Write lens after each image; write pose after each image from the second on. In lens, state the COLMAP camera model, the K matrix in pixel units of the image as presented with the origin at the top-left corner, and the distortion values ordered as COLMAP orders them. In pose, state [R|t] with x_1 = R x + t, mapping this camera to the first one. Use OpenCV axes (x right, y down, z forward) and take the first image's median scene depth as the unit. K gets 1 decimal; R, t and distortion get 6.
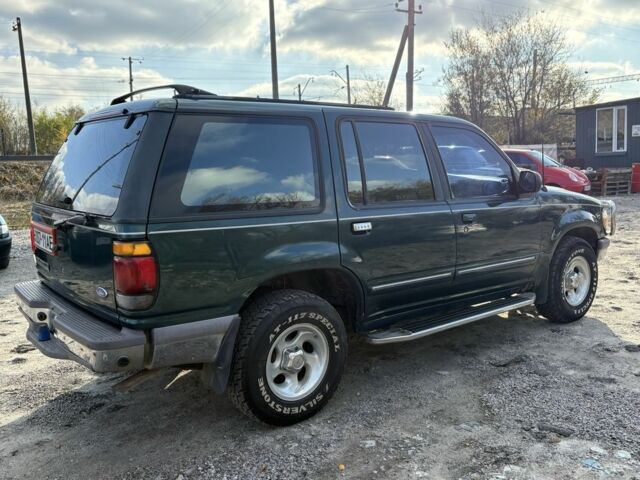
lens RADIAL K [[636.5, 0, 320.0], [0, 636.5, 240.0], [0, 0, 1]] dist [-0.010075, -0.005103]
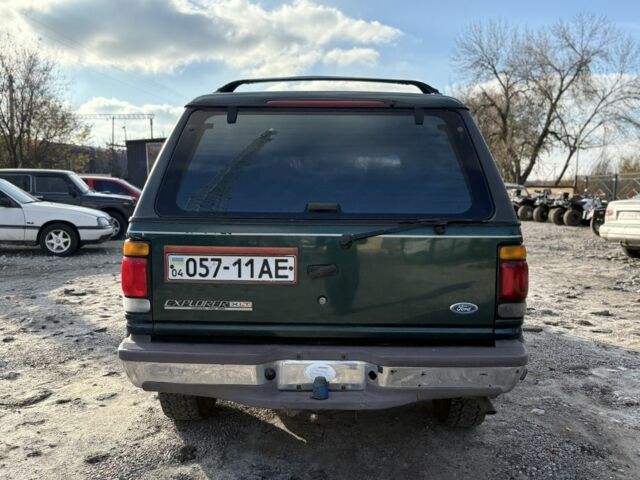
lens RADIAL K [[636.5, 0, 320.0], [0, 636.5, 240.0], [0, 0, 1]] dist [-0.010075, -0.005103]
pose [[0.633614, -0.058448, 0.771438, -1.049657], [0.102714, 0.994670, -0.009002, -0.020164], [-0.766801, 0.084942, 0.636240, 0.543841]]
